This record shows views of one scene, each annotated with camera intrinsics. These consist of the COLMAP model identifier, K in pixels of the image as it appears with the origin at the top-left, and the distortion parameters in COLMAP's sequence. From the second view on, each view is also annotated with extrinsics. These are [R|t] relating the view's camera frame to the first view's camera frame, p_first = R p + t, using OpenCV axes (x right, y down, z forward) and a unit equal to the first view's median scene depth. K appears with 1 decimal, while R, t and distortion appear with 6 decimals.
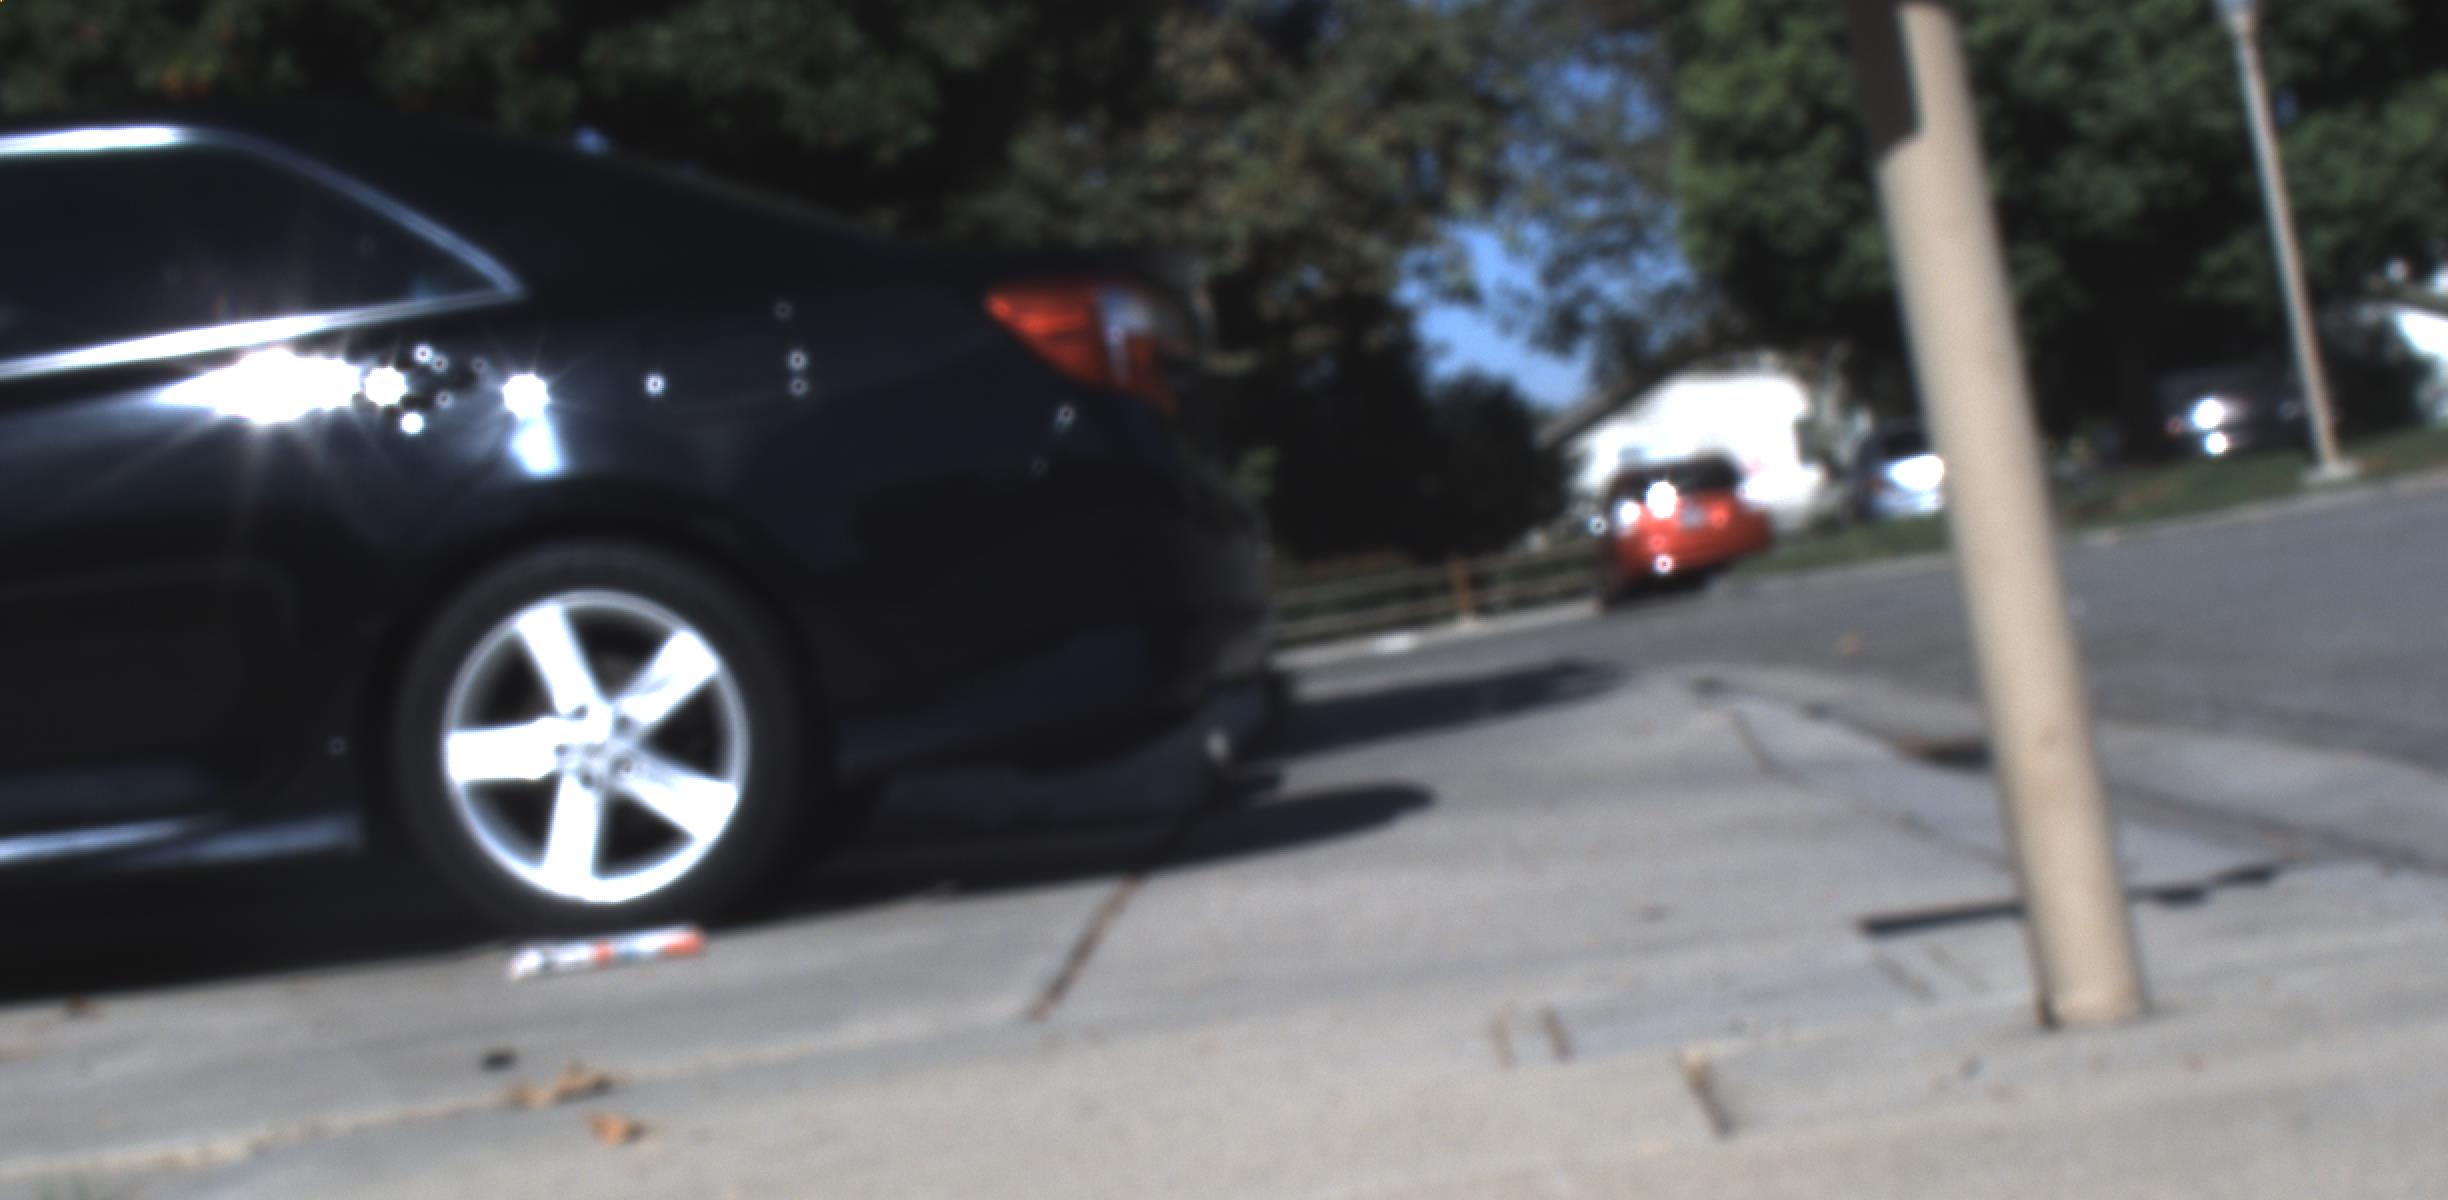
lens RADIAL K [[4927.4, 0, 1280.6], [0, 4927.4, 713.5], [0, 0, 1]] dist [-0.032848, 0.000000]
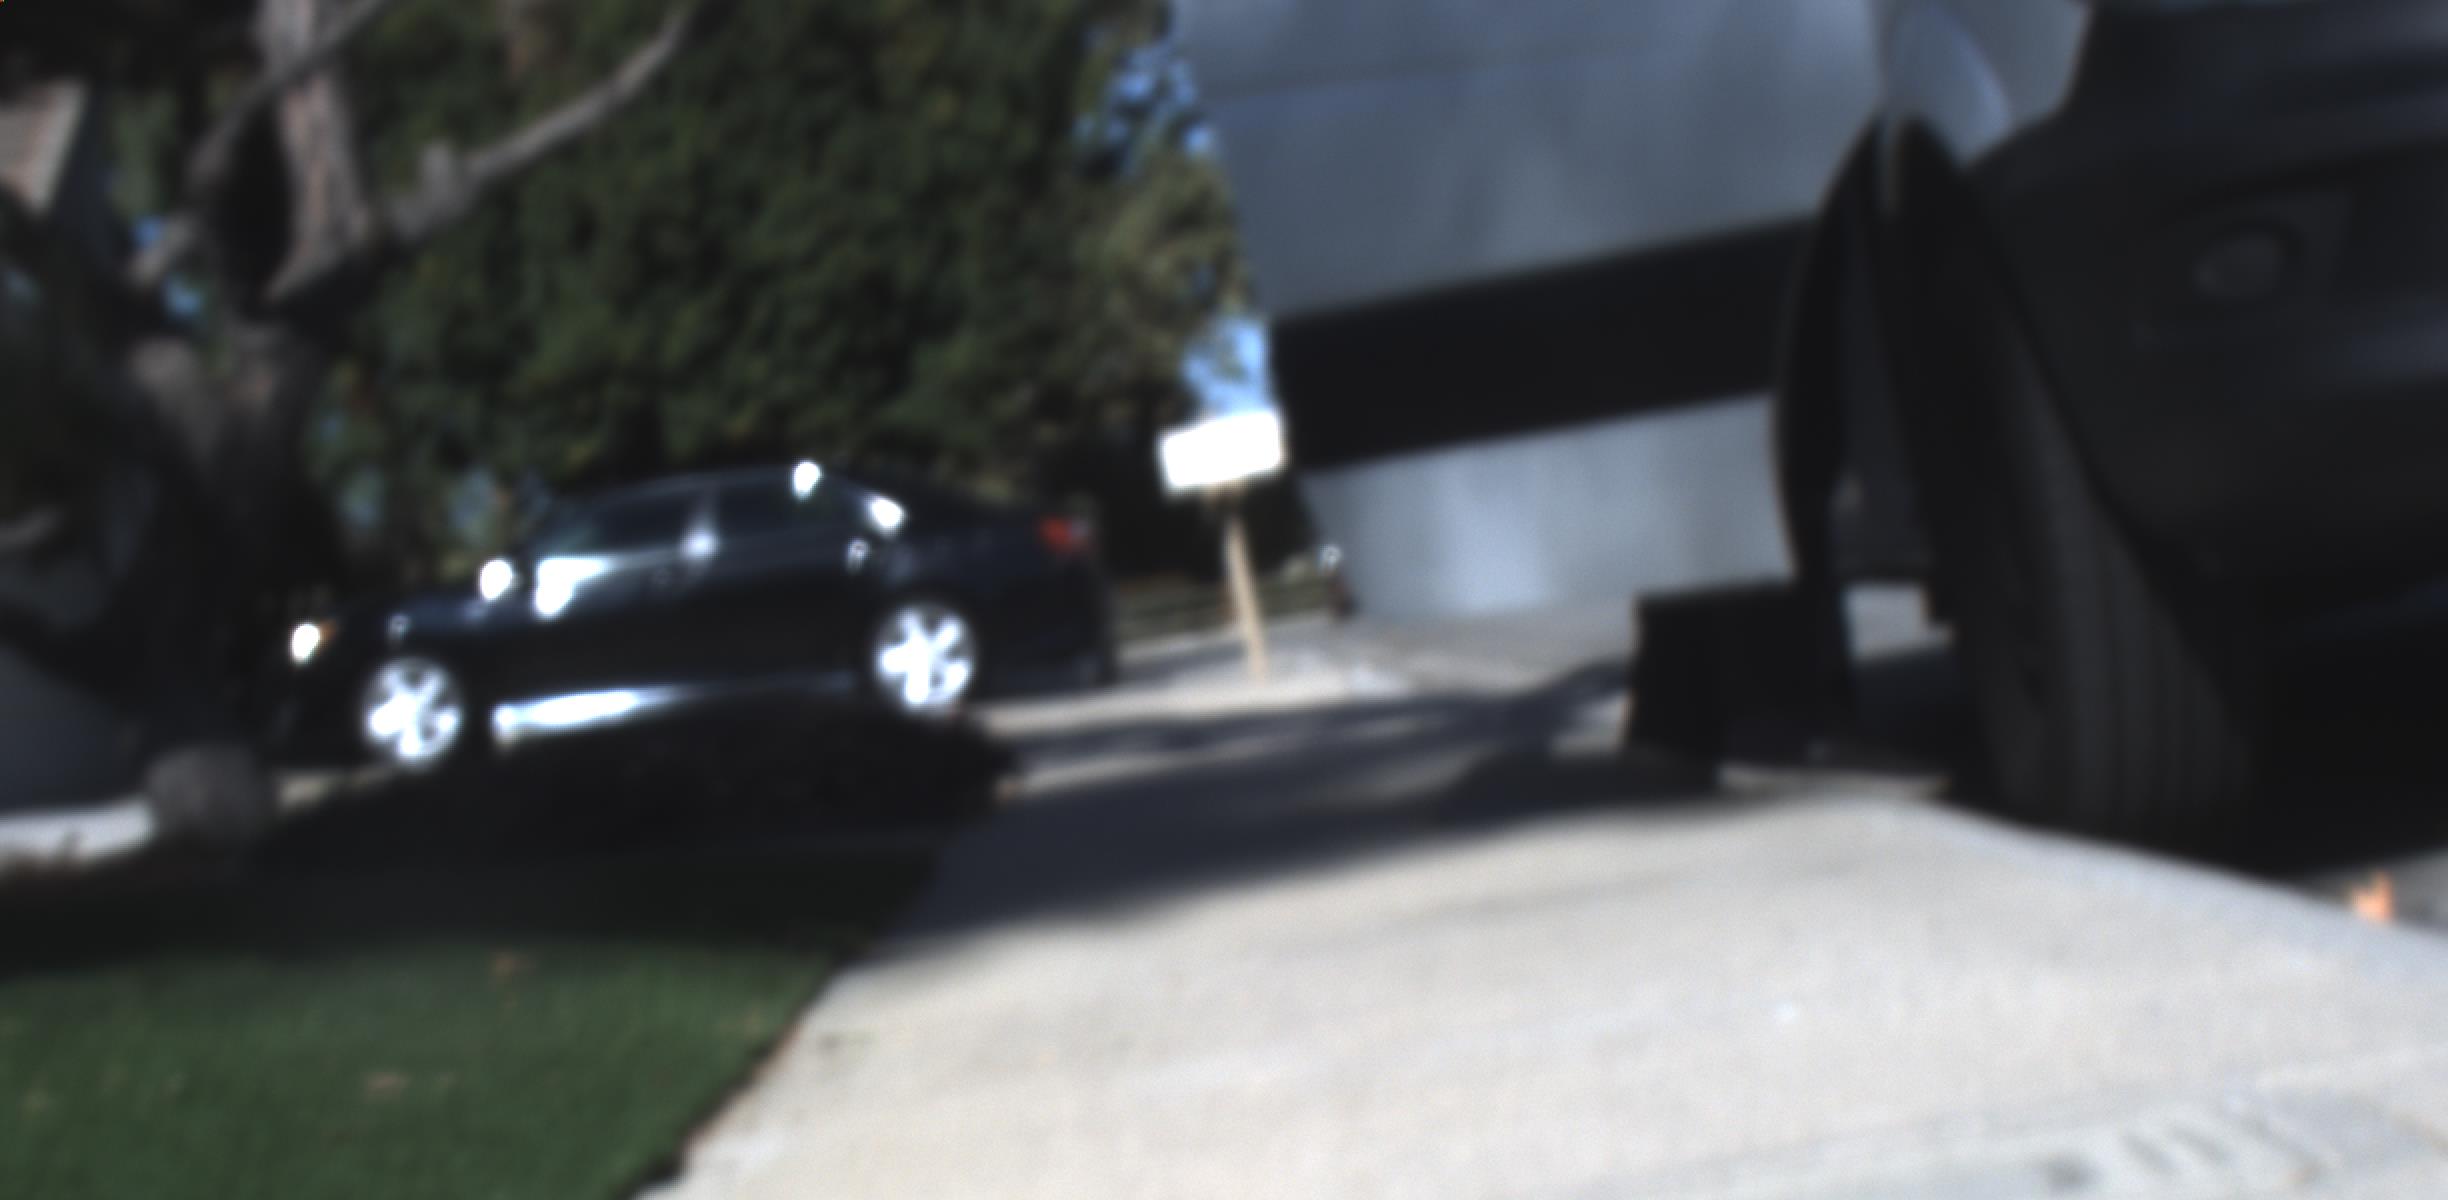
lens RADIAL K [[4927.4, 0, 1228.5], [0, 4927.4, 604.1], [0, 0, 1]] dist [-0.032848, 0.000000]
pose [[0.999528, -0.001860, 0.030678, -0.004713], [0.002622, 0.999689, -0.024806, 0.007849], [-0.030622, 0.024875, 0.999221, -0.342167]]
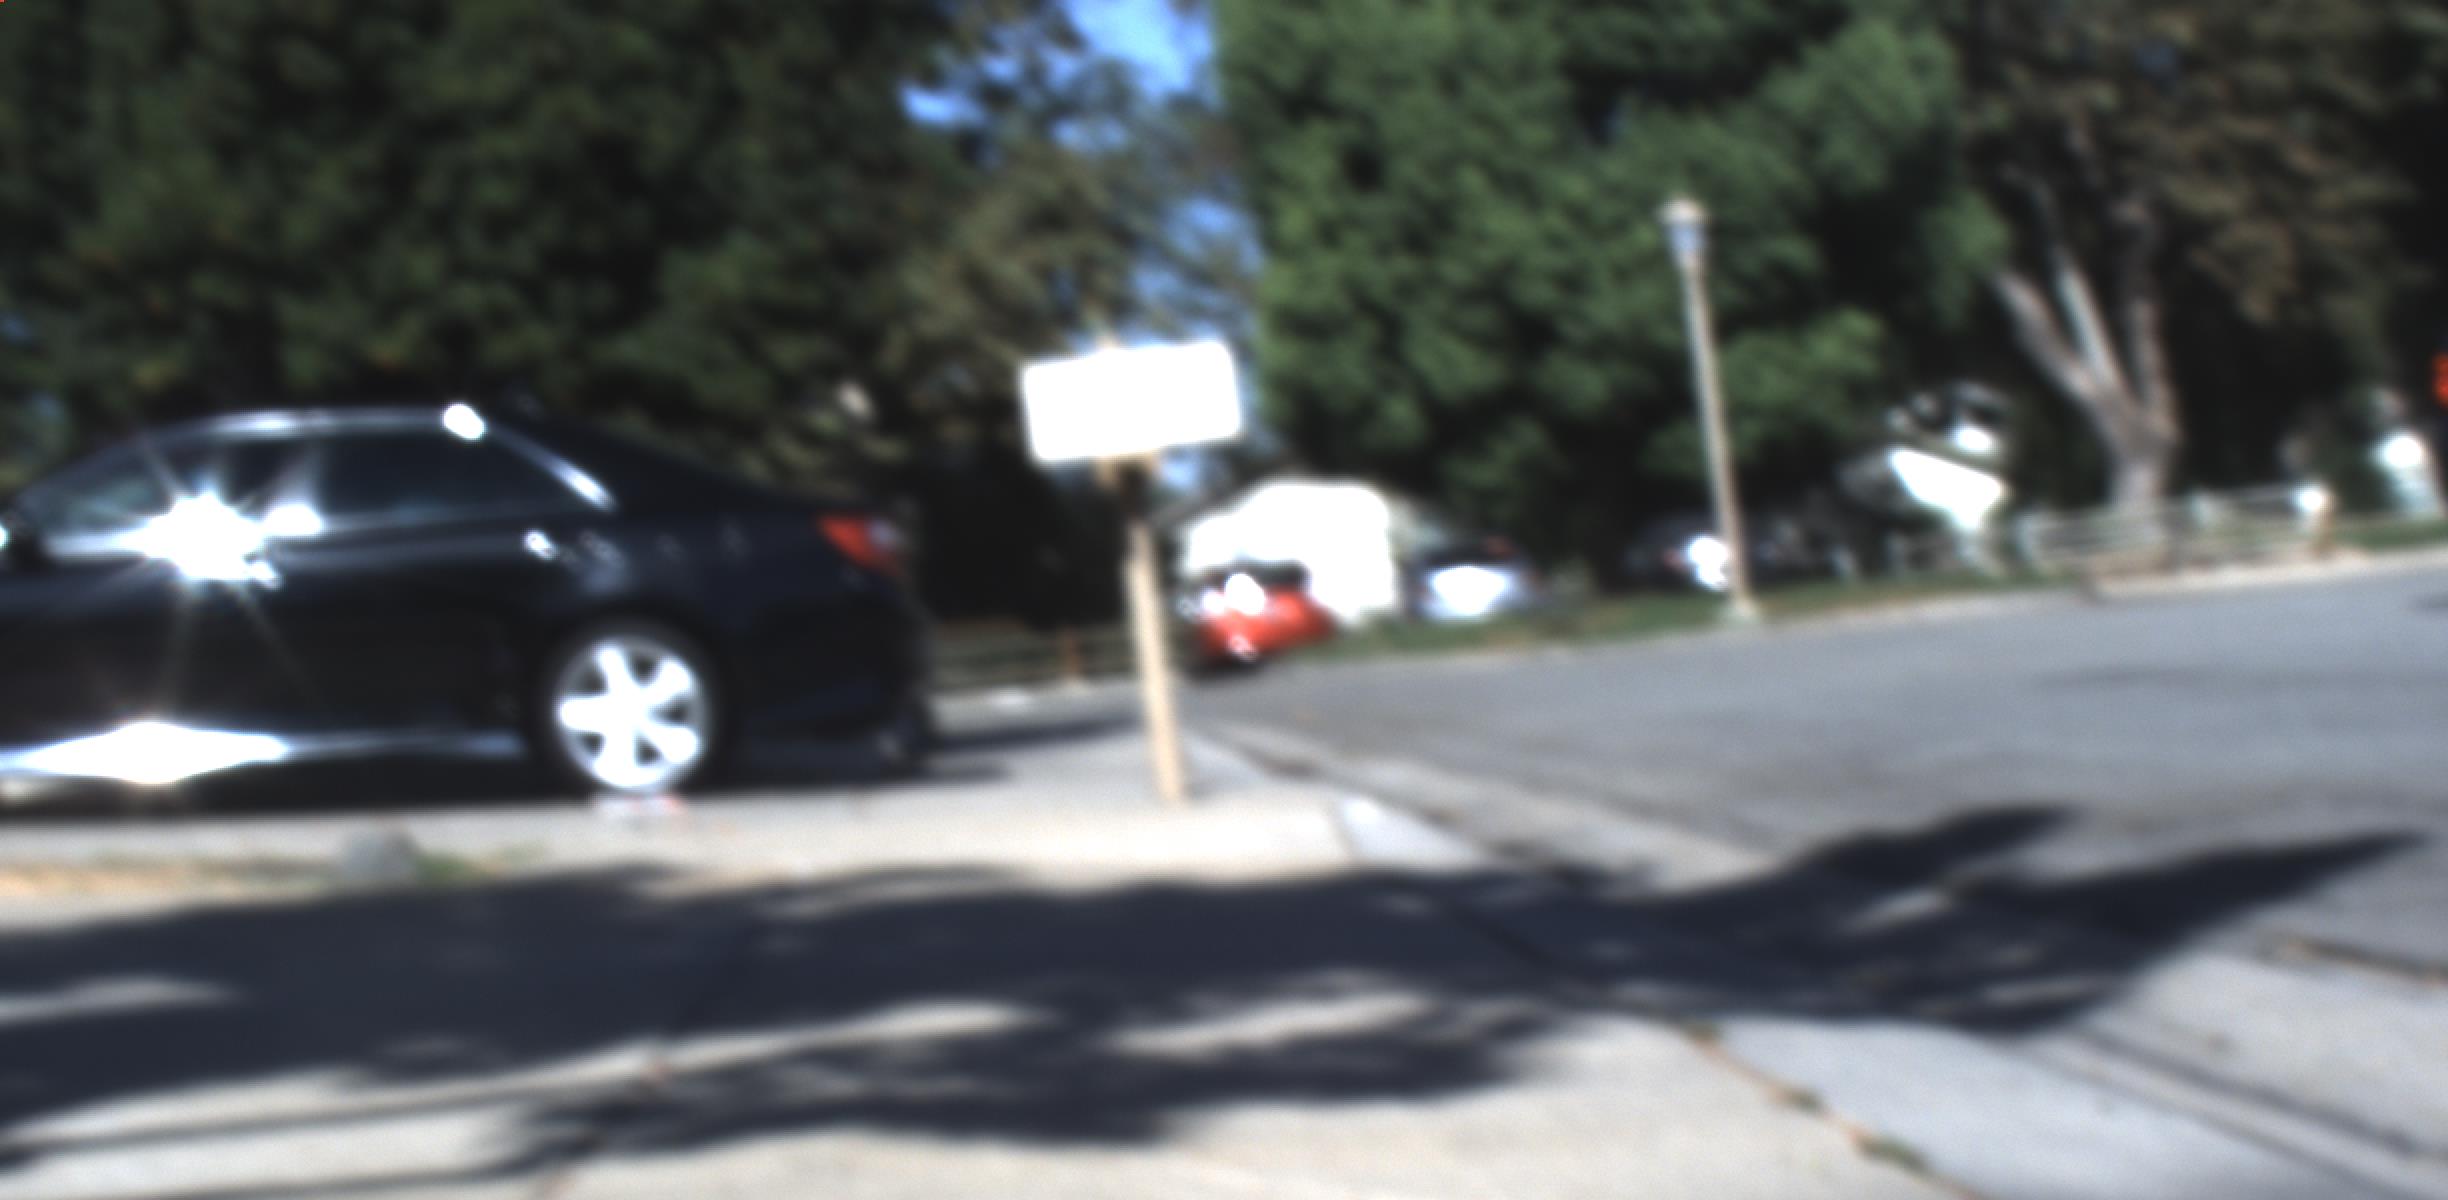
lens RADIAL K [[4927.4, 0, 1221.0], [0, 4927.4, 616.0], [0, 0, 1]] dist [-0.032848, 0.000000]
pose [[0.995716, 0.067010, 0.063711, -0.002708], [-0.064911, 0.997296, -0.034465, 0.003102], [-0.065848, 0.030182, 0.997373, -0.171558]]
